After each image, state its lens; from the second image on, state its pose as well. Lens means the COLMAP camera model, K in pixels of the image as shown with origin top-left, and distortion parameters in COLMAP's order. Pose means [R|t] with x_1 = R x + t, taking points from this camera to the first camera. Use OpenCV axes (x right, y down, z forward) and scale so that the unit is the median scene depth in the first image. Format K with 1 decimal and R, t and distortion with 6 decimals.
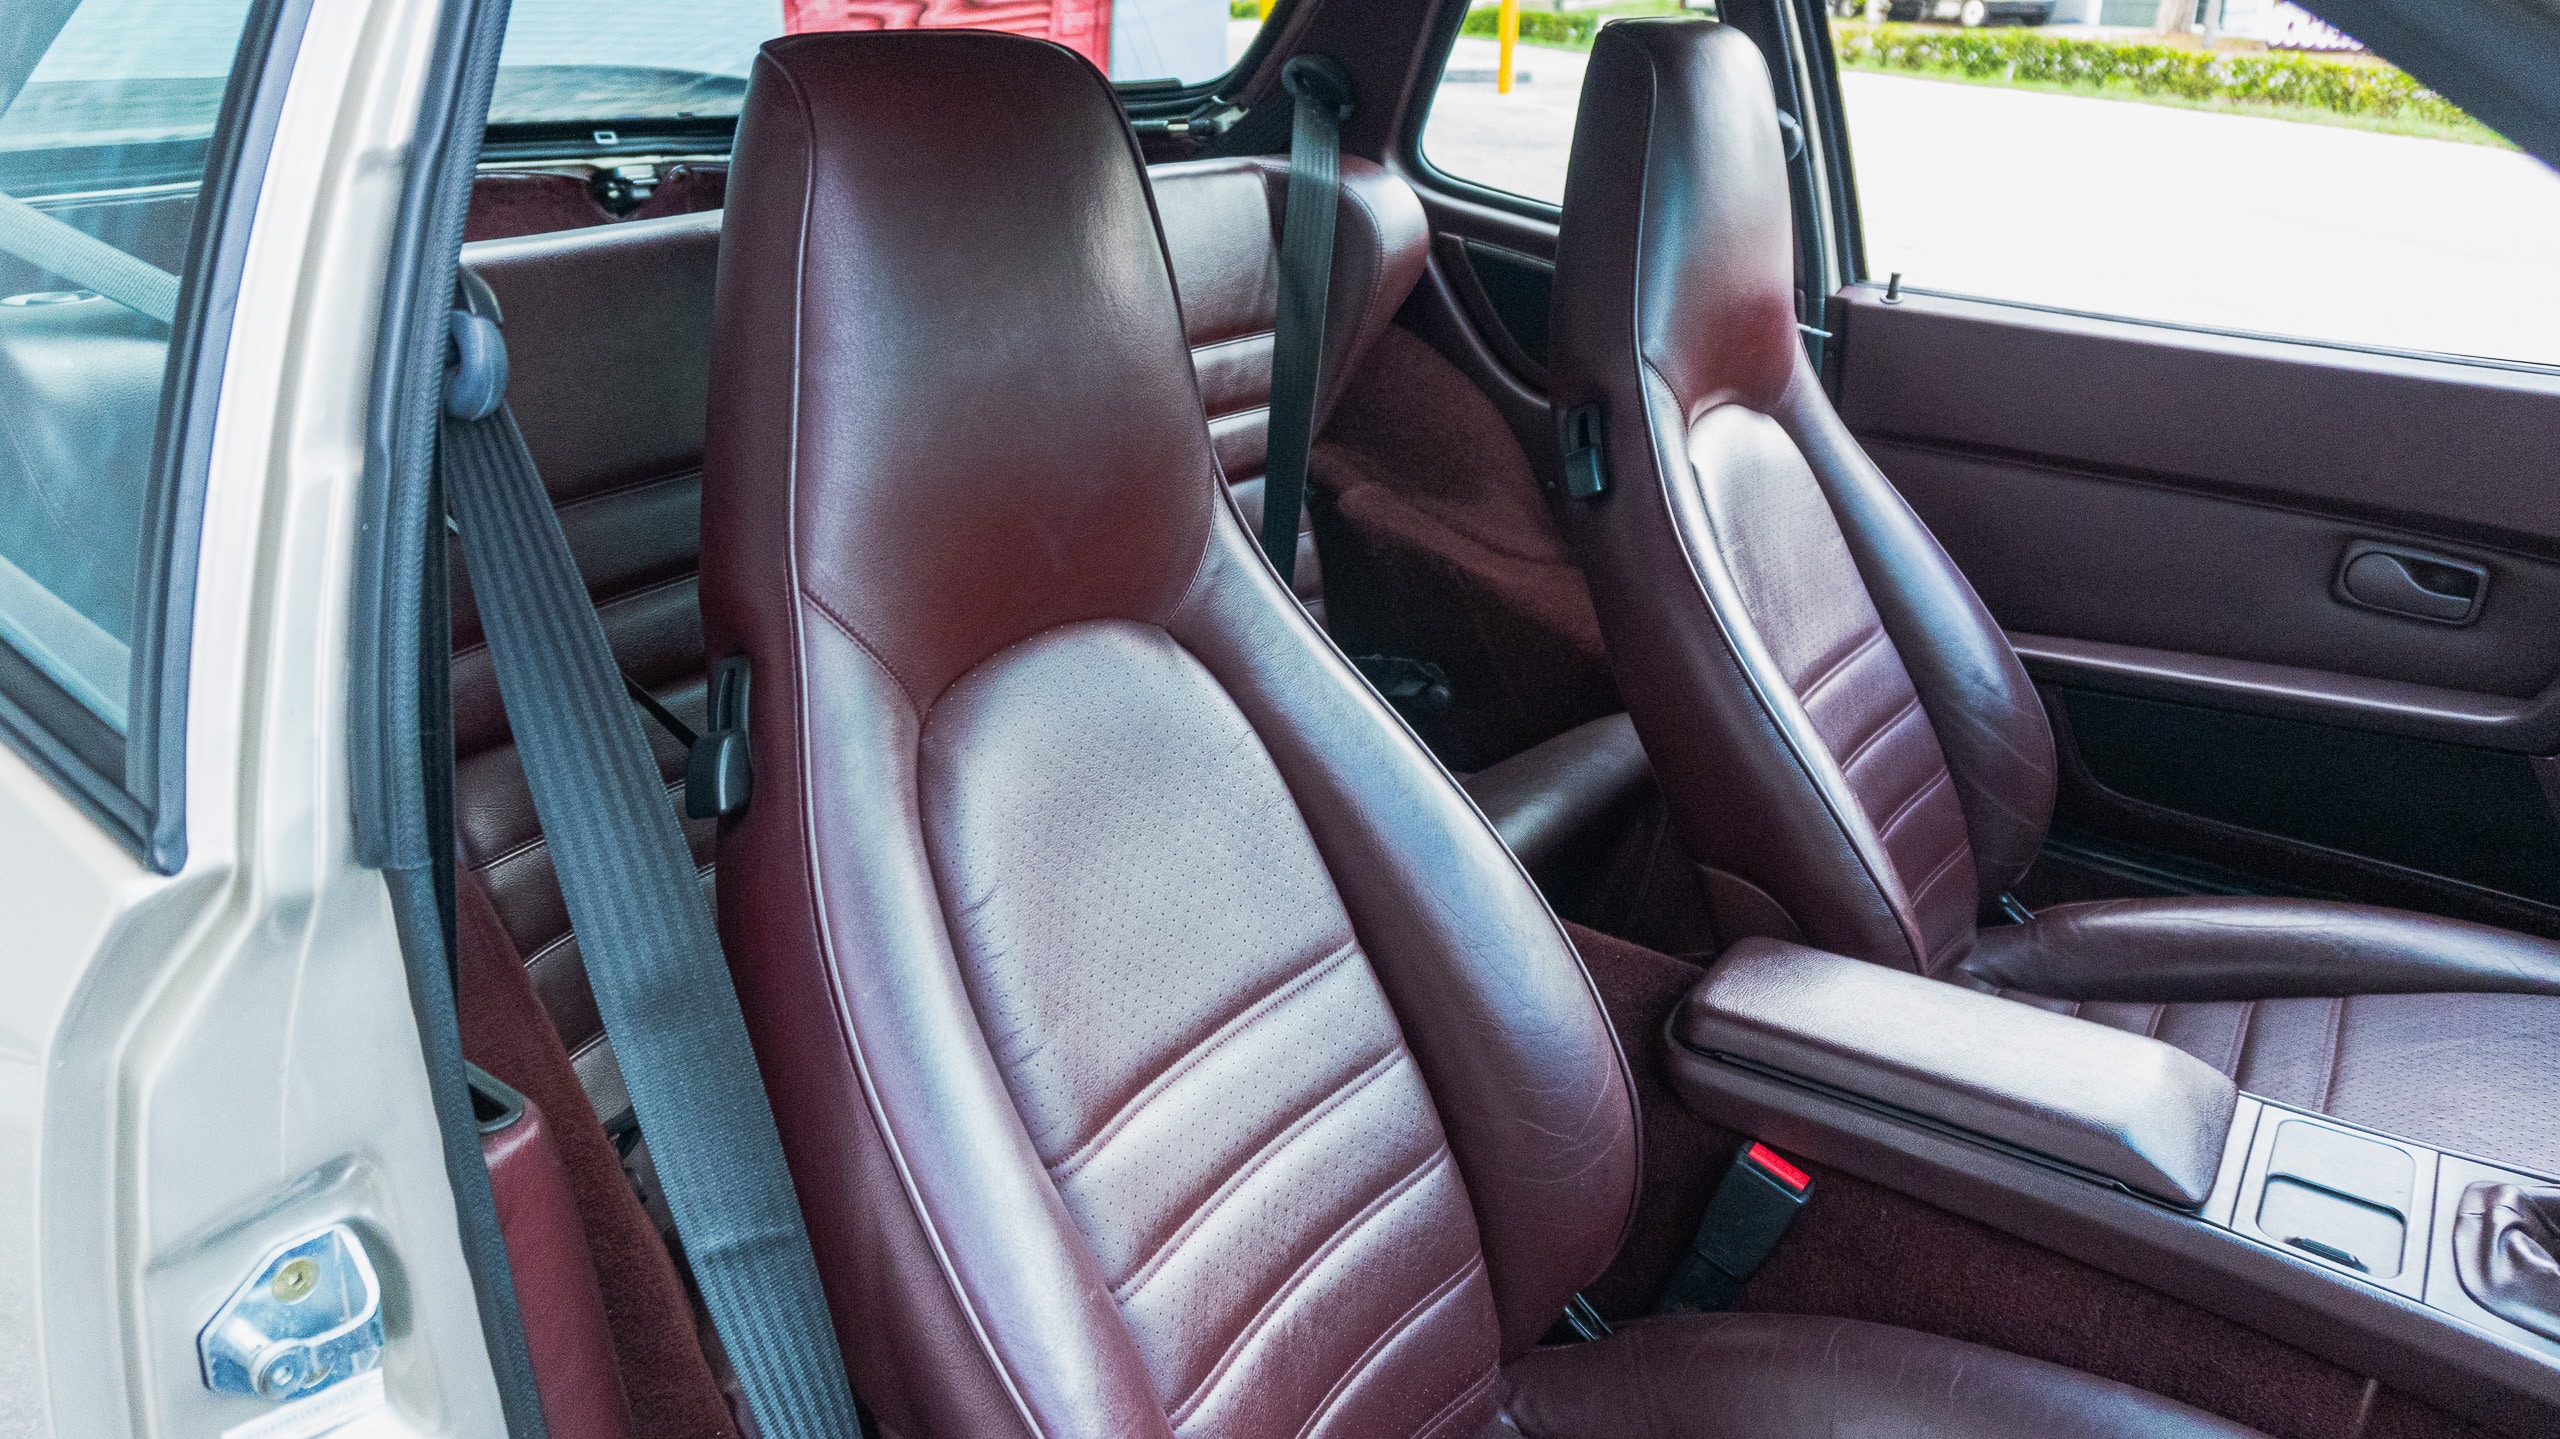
lens RADIAL K [[1839.2, 0, 1280.0], [0, 1839.2, 719.5], [0, 0, 1]] dist [-0.038321, -0.004010]
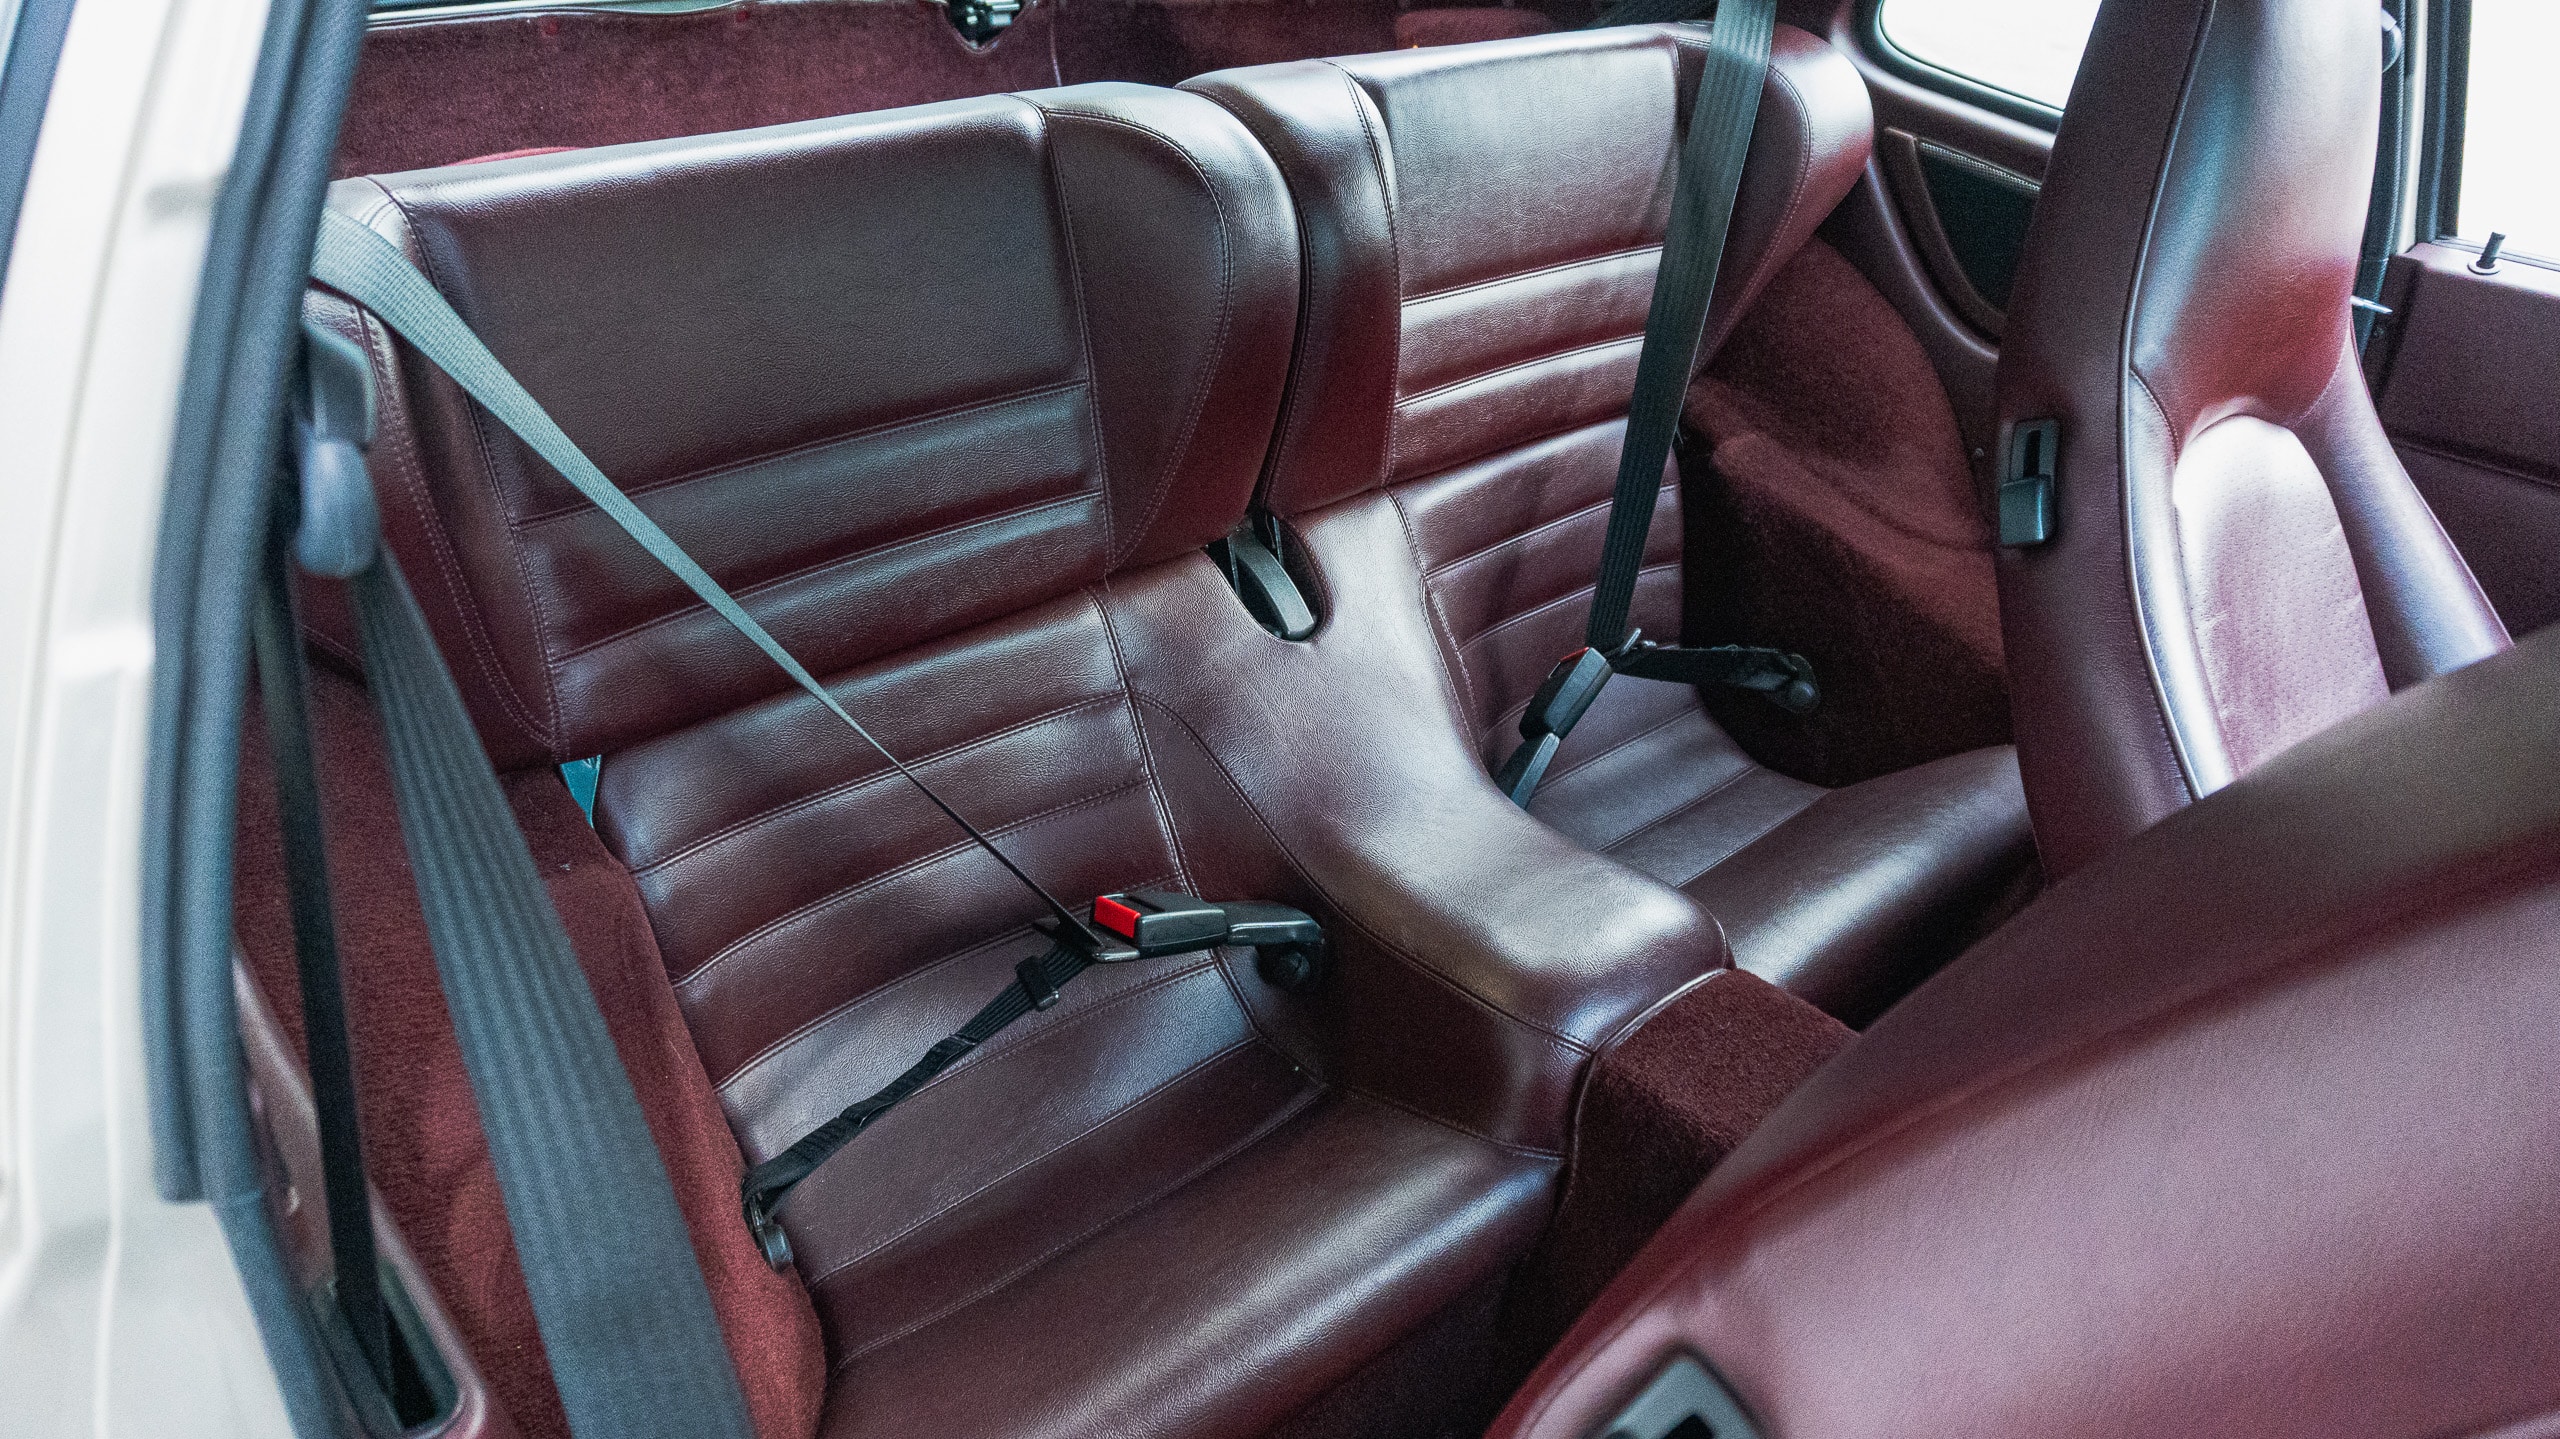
lens RADIAL K [[1678.2, 0, 1280.0], [0, 1678.2, 719.5], [0, 0, 1]] dist [-0.025963, -0.002426]
pose [[0.967820, 0.133923, -0.213049, 0.019387], [-0.100741, 0.982018, 0.159659, -0.103003], [0.230600, -0.133058, 0.963908, 0.192320]]
